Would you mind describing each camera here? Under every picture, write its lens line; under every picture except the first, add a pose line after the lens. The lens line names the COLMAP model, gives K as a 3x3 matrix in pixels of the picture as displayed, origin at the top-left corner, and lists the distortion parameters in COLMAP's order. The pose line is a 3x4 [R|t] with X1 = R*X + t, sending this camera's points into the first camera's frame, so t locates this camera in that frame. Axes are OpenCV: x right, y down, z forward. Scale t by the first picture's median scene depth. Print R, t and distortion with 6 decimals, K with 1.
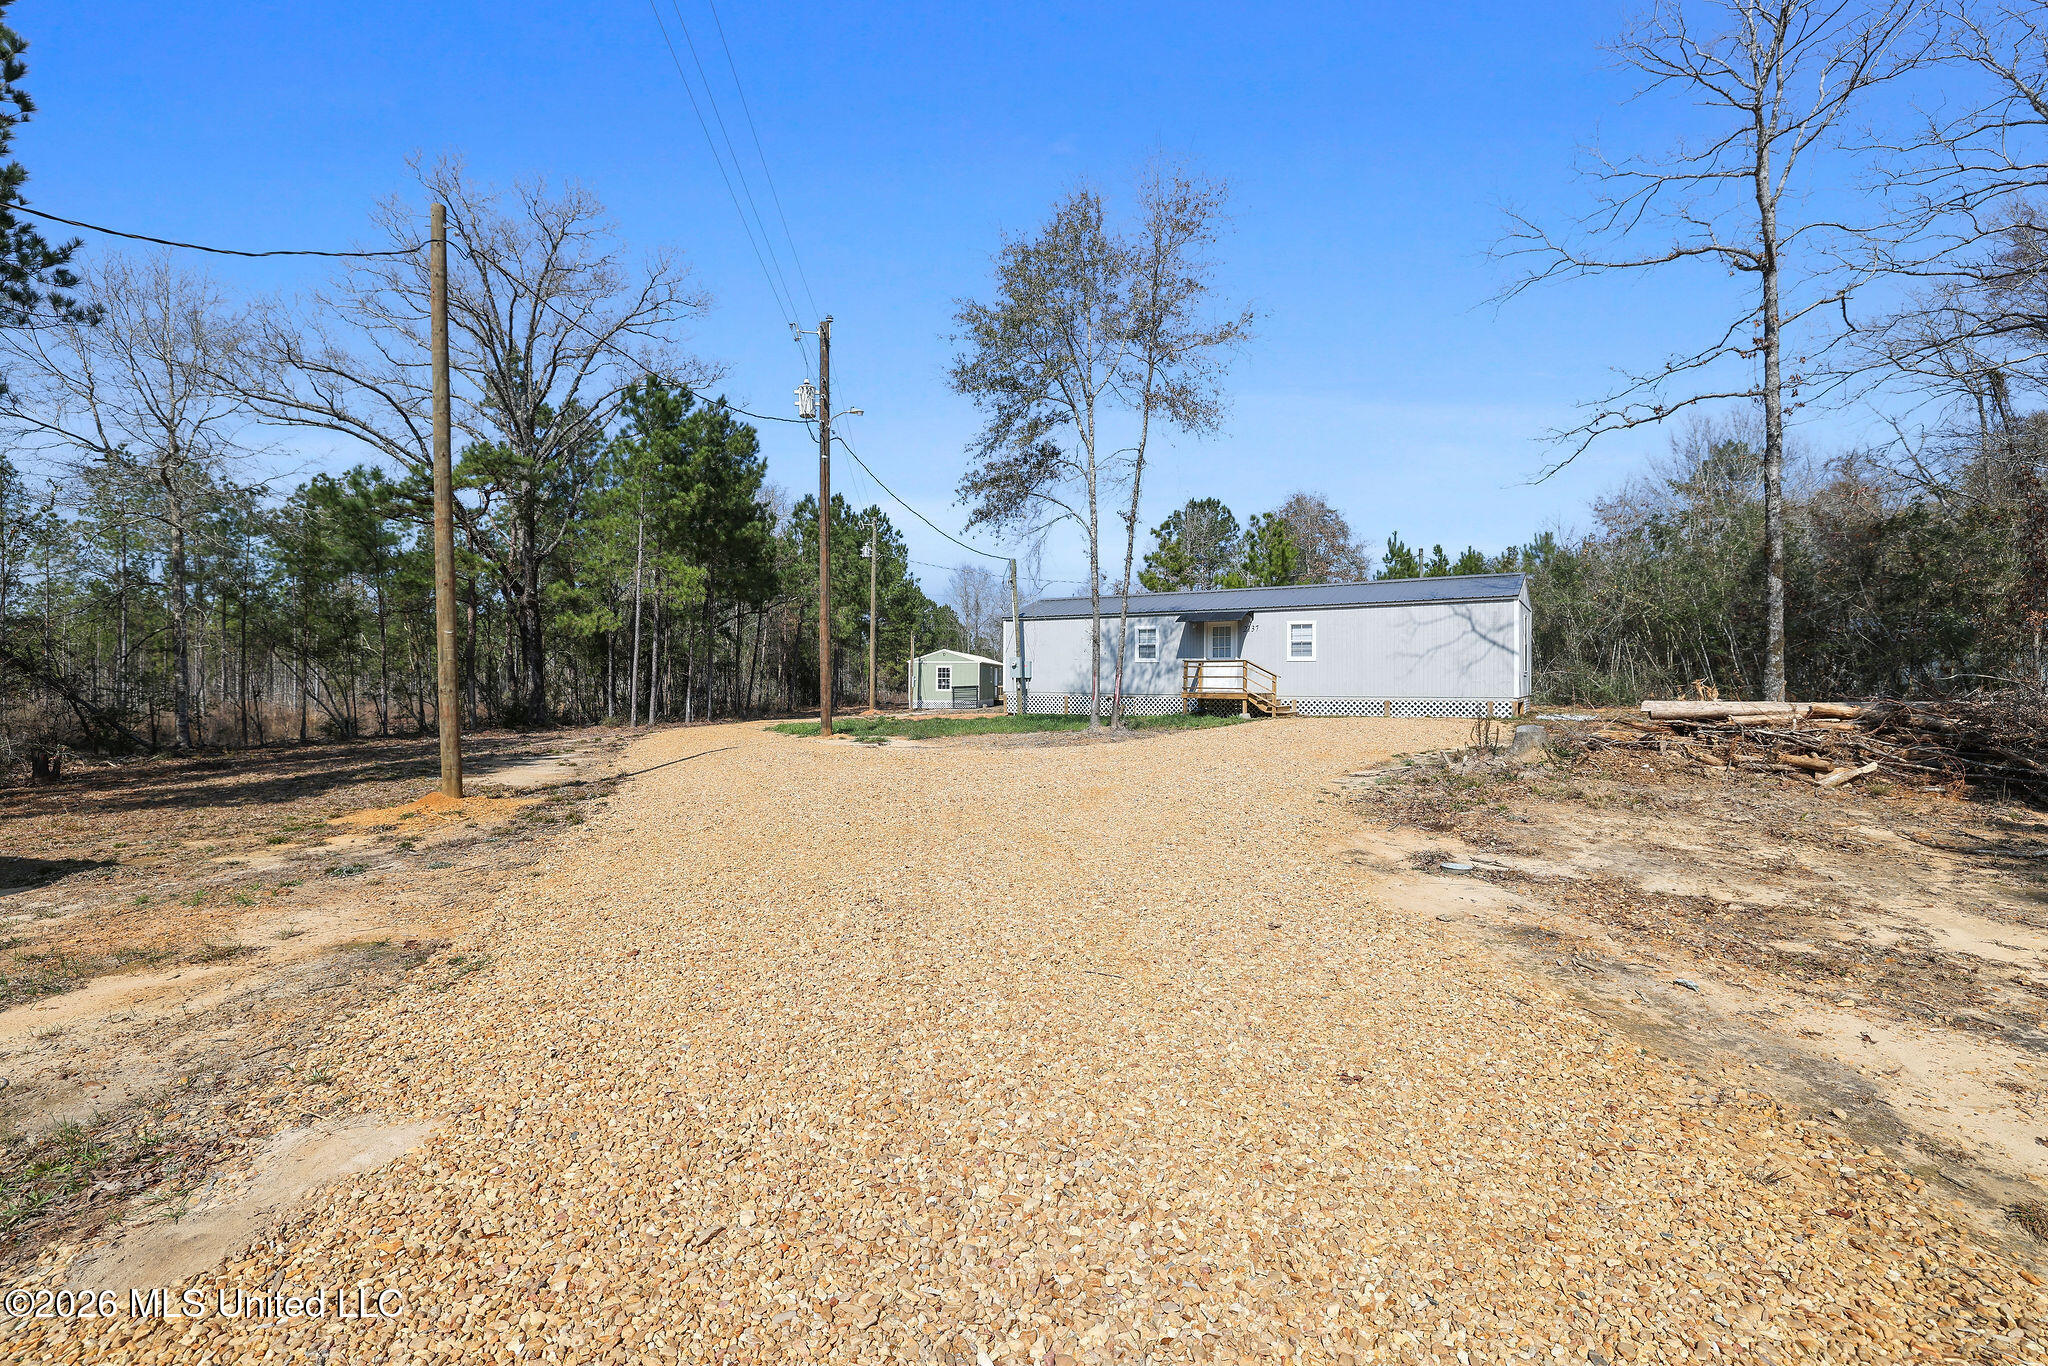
lens RADIAL K [[901.6, 0, 1028.5], [0, 901.6, 683.6], [0, 0, 1]] dist [-0.000528, 0.000896]
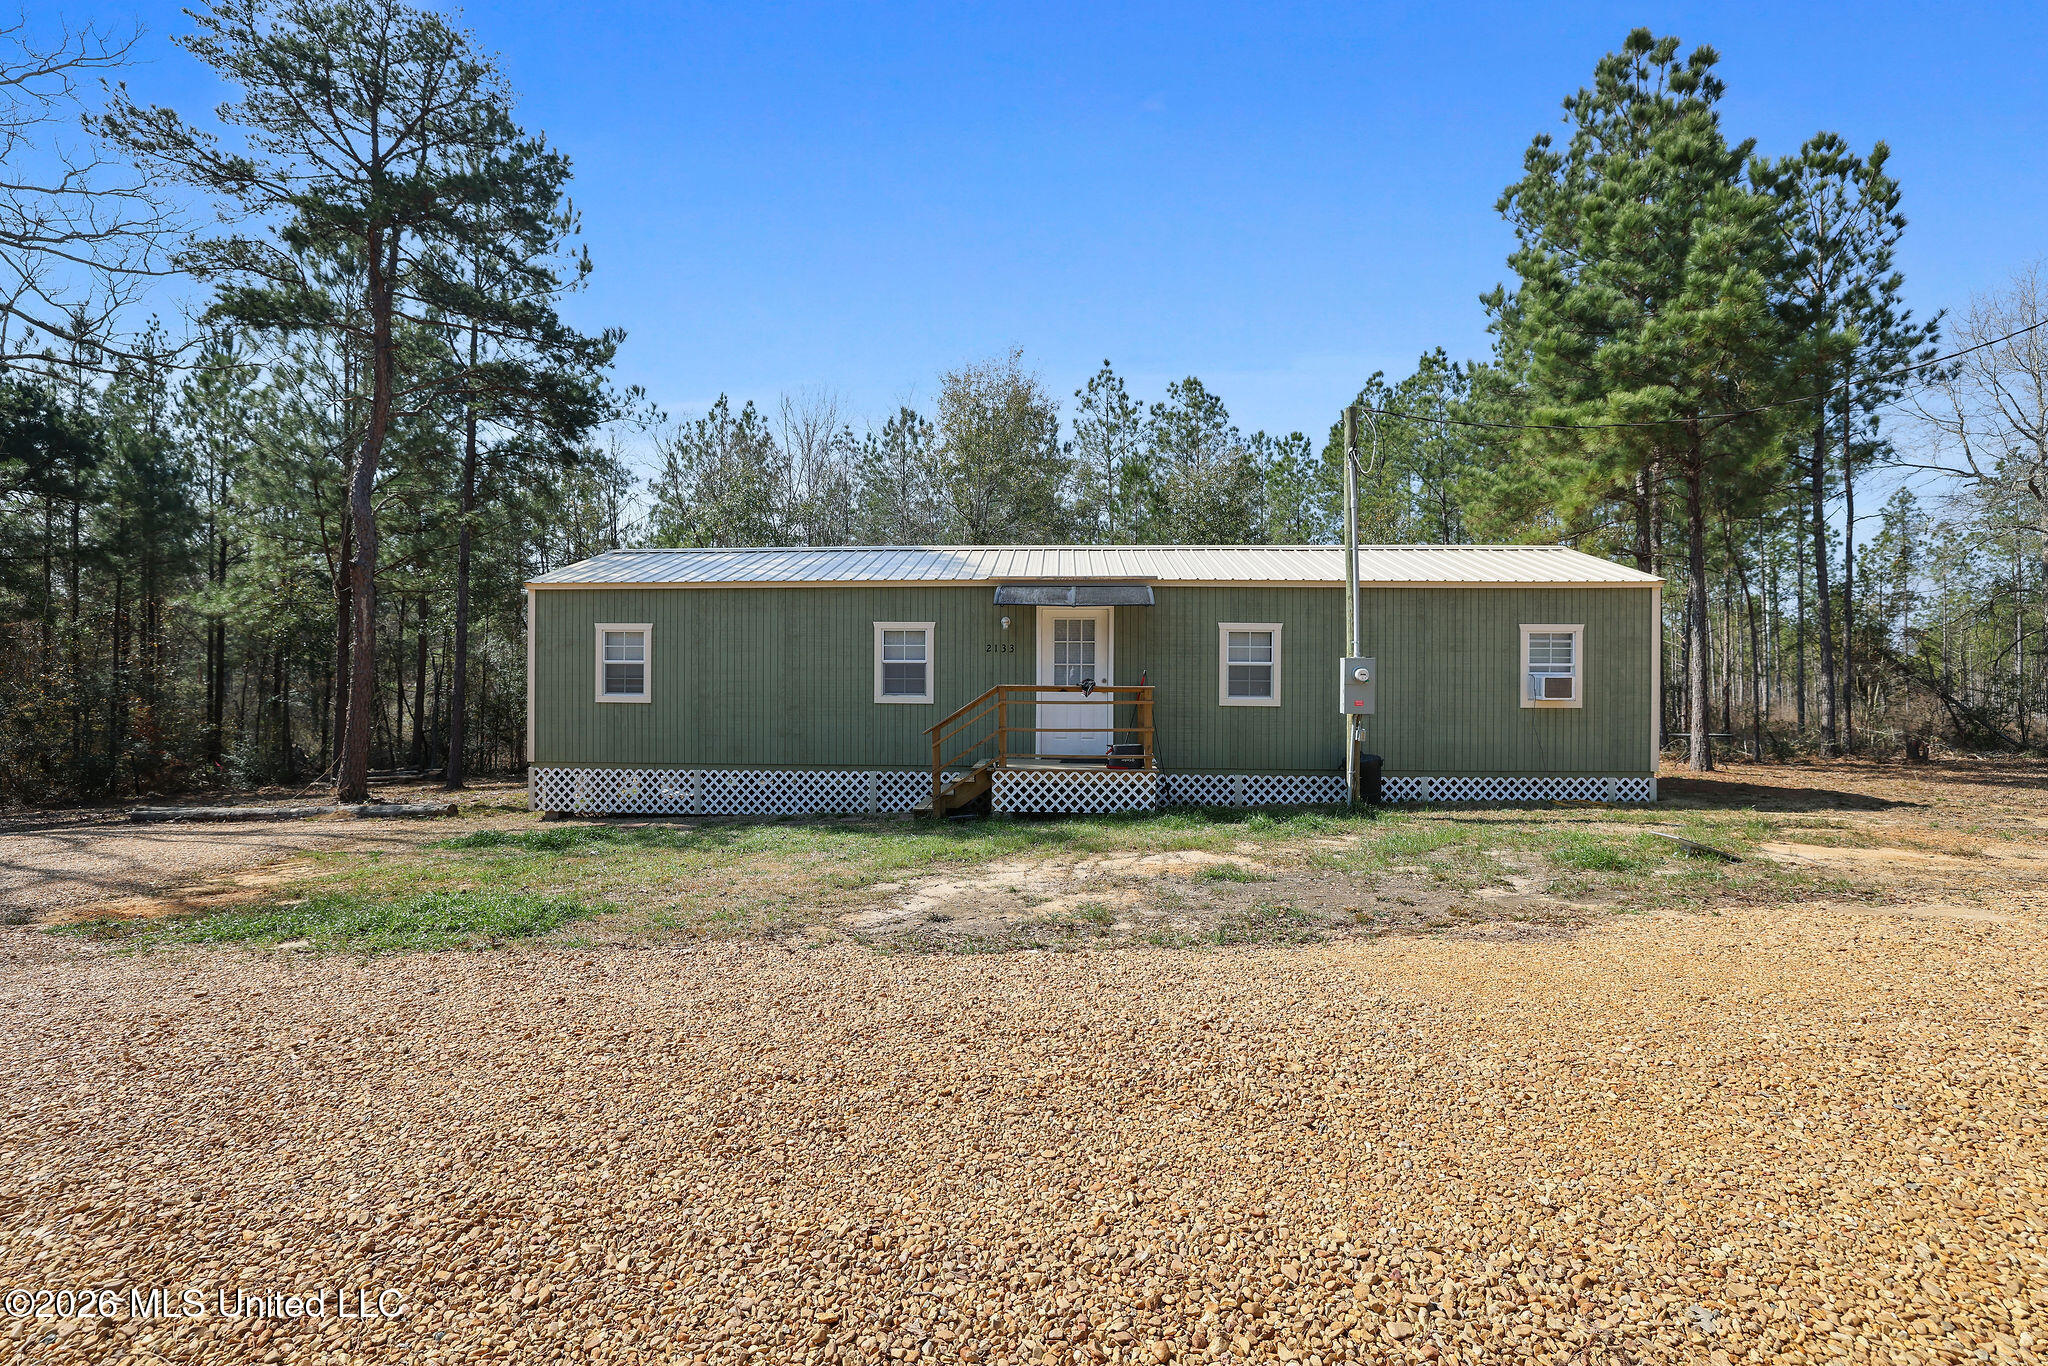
lens RADIAL K [[901.6, 0, 1027.2], [0, 901.6, 680.8], [0, 0, 1]] dist [-0.000528, 0.000896]
pose [[-0.055794, -0.007420, -0.998415, 0.170897], [-0.003530, 0.999968, -0.007235, 0.007557], [0.998436, 0.003121, -0.055819, -0.117138]]
